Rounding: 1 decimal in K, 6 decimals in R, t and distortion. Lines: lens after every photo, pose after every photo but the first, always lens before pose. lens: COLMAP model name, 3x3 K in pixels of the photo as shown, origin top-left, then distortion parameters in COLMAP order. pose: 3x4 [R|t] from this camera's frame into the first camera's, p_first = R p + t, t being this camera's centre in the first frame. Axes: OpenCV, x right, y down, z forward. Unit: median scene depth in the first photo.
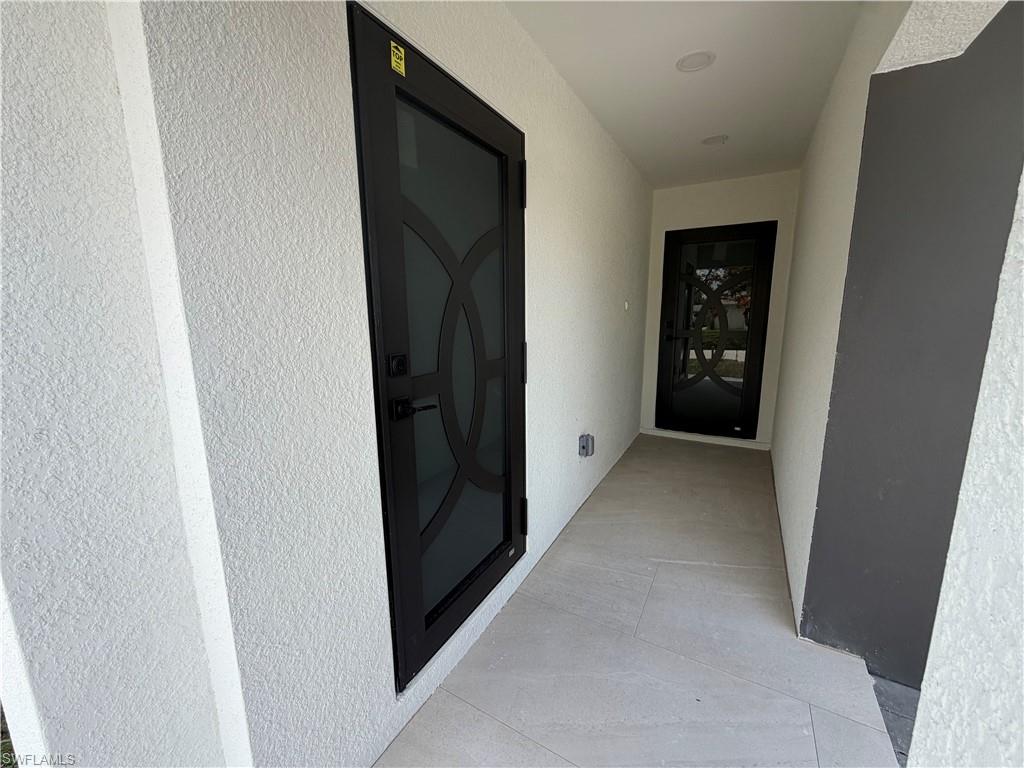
lens RADIAL K [[405.7, 0, 510.4], [0, 405.7, 380.8], [0, 0, 1]] dist [-0.000050, 0.000036]
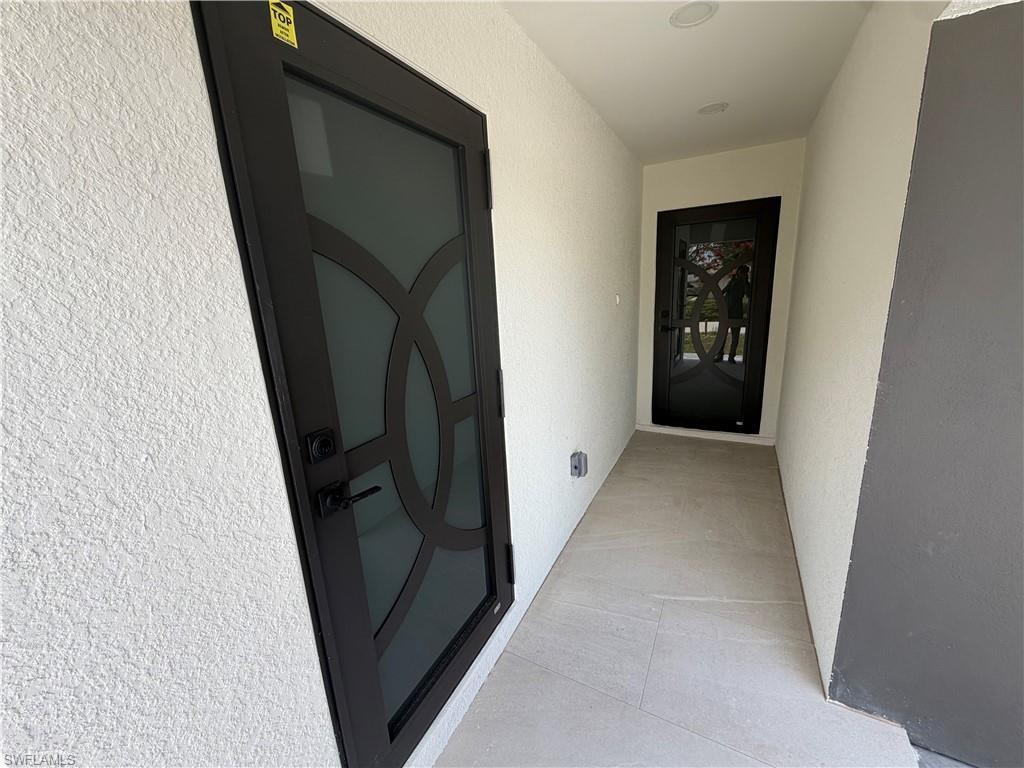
lens RADIAL K [[405.7, 0, 510.4], [0, 405.7, 380.8], [0, 0, 1]] dist [-0.000050, 0.000036]
pose [[0.998740, -0.048230, 0.013855, 0.047656], [0.047395, 0.997341, 0.055352, -0.126447], [-0.016488, -0.054626, 0.998371, 0.167974]]
